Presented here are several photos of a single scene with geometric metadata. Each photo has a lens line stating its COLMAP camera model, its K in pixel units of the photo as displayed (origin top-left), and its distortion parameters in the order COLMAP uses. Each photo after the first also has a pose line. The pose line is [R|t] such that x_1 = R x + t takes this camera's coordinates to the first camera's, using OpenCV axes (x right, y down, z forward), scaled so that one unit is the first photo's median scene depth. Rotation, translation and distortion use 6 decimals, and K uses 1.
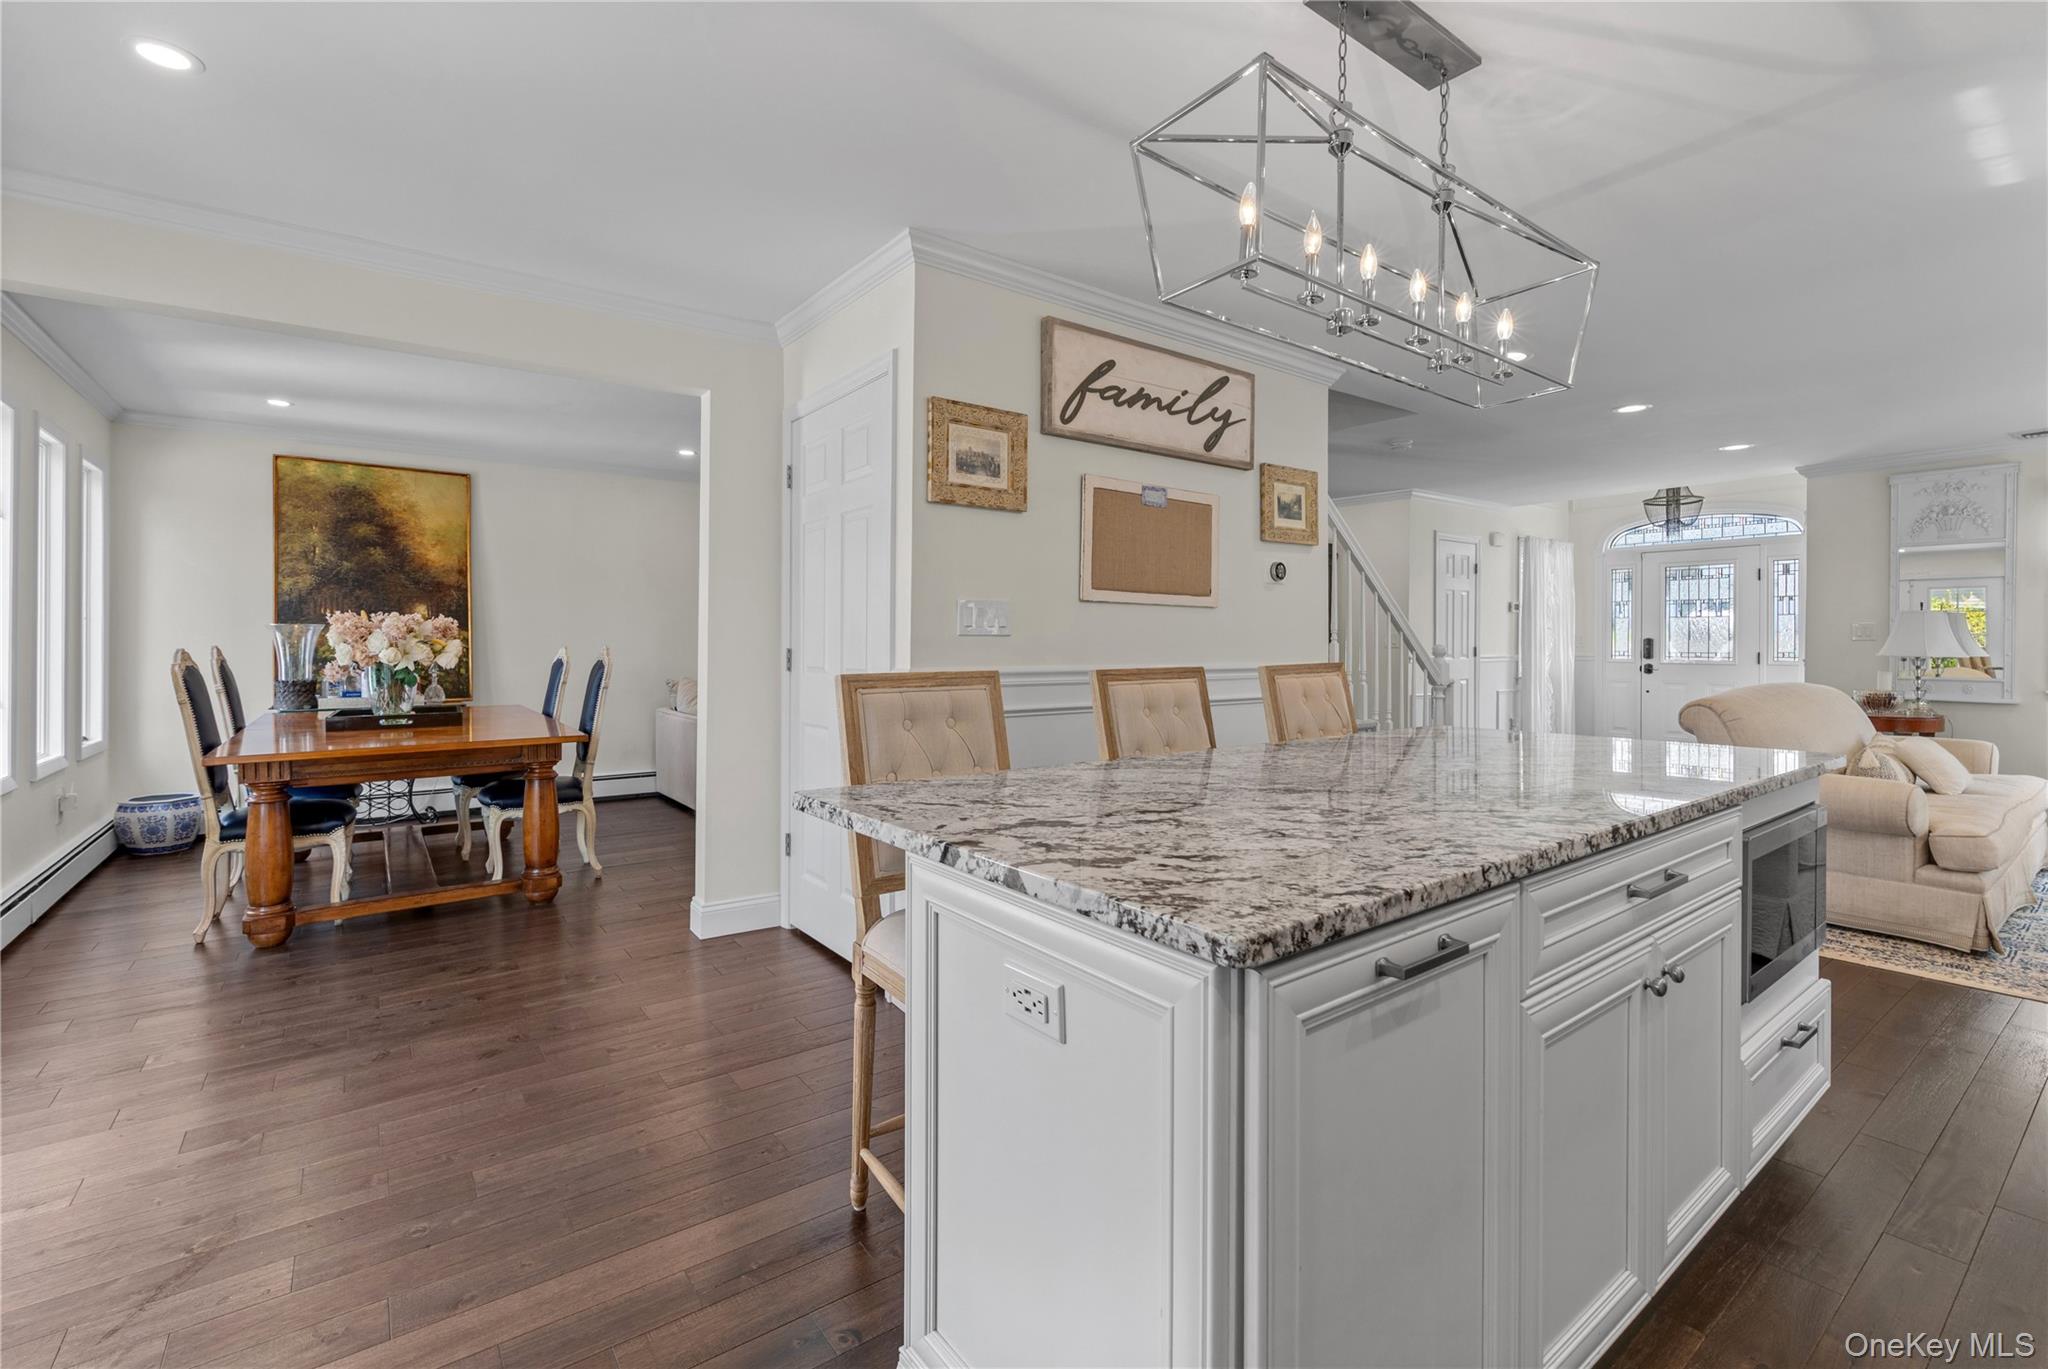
lens RADIAL K [[915.9, 0, 1026.8], [0, 915.9, 635.3], [0, 0, 1]] dist [-0.001734, -0.000180]
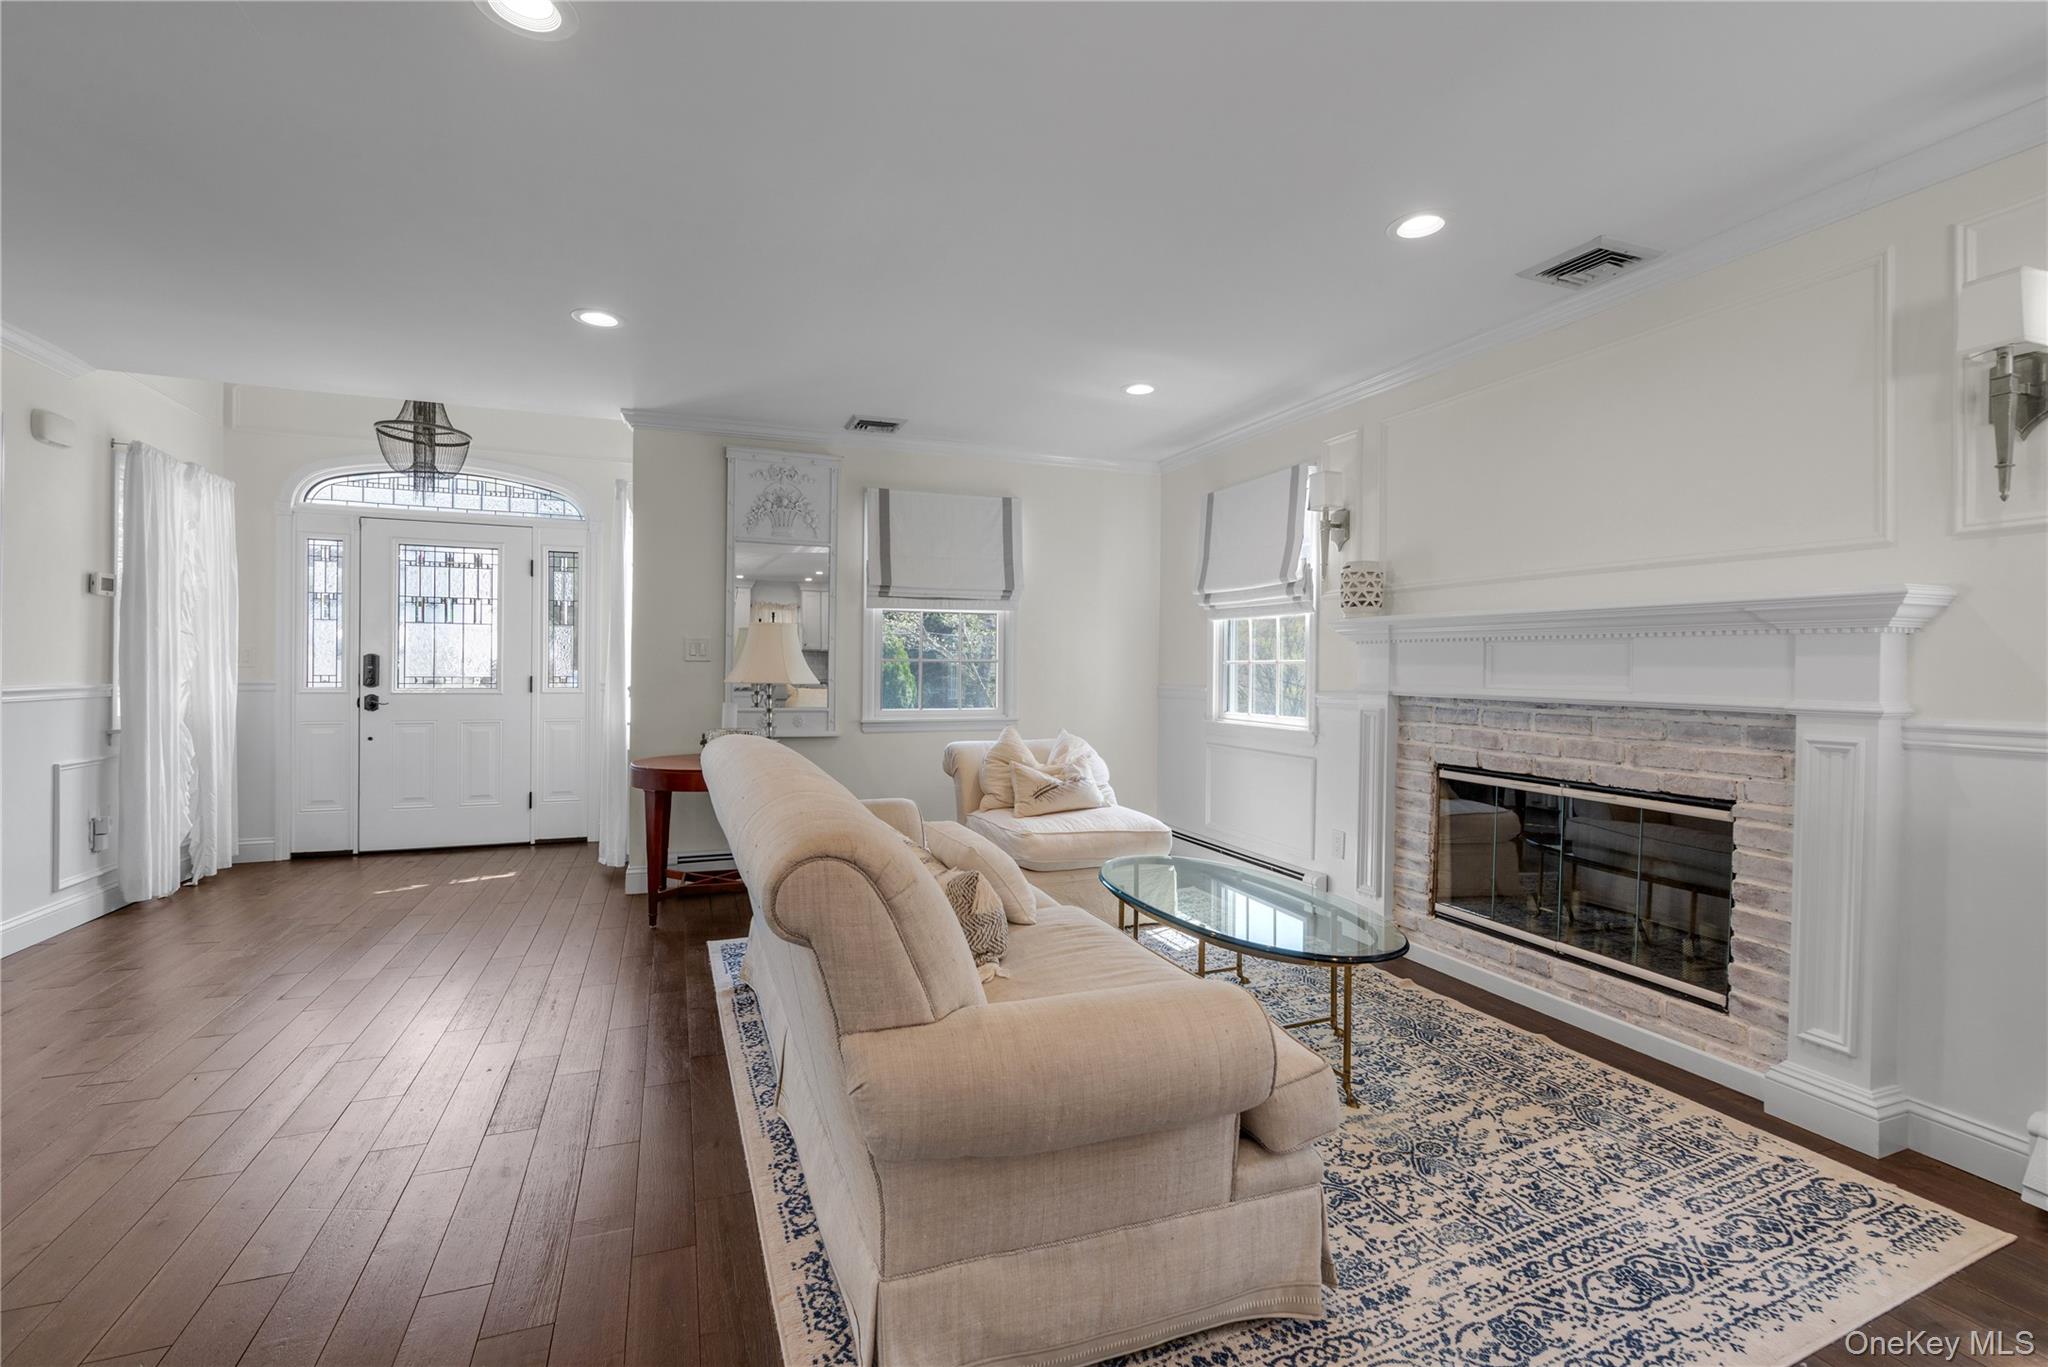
lens RADIAL K [[903.2, 0, 1024.0], [0, 903.2, 683.5], [0, 0, 1]] dist [0.000352, 0.000192]
pose [[0.278473, -0.013939, 0.960343, 0.215446], [-0.018082, 0.999641, 0.019752, 0.003066], [-0.960274, -0.022866, 0.278121, 0.410151]]
